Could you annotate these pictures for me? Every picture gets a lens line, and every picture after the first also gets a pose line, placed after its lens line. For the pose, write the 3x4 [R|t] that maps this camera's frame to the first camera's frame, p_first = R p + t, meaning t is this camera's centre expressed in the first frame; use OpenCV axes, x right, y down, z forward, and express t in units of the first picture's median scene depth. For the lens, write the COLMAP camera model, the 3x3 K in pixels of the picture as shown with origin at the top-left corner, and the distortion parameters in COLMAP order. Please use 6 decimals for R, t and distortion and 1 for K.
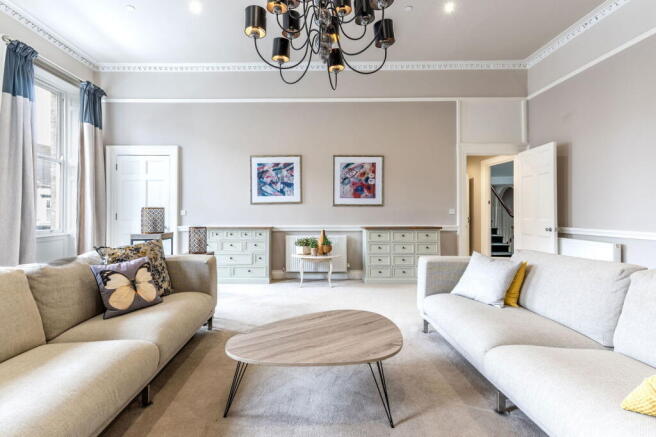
lens RADIAL K [[326.6, 0, 327.9], [0, 326.6, 214.0], [0, 0, 1]] dist [-0.000883, 0.001007]
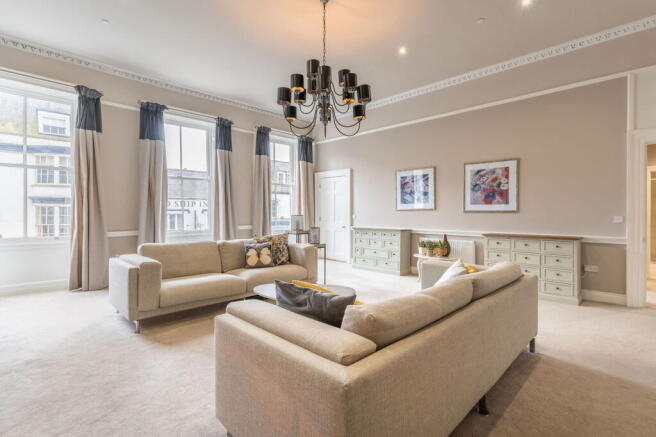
lens RADIAL K [[326.6, 0, 327.9], [0, 326.6, 214.0], [0, 0, 1]] dist [-0.000883, 0.001007]
pose [[0.704023, 0.006832, -0.710145, 0.454063], [-0.008712, 0.999962, 0.000984, -0.015931], [0.710124, 0.005494, 0.704055, -0.042844]]
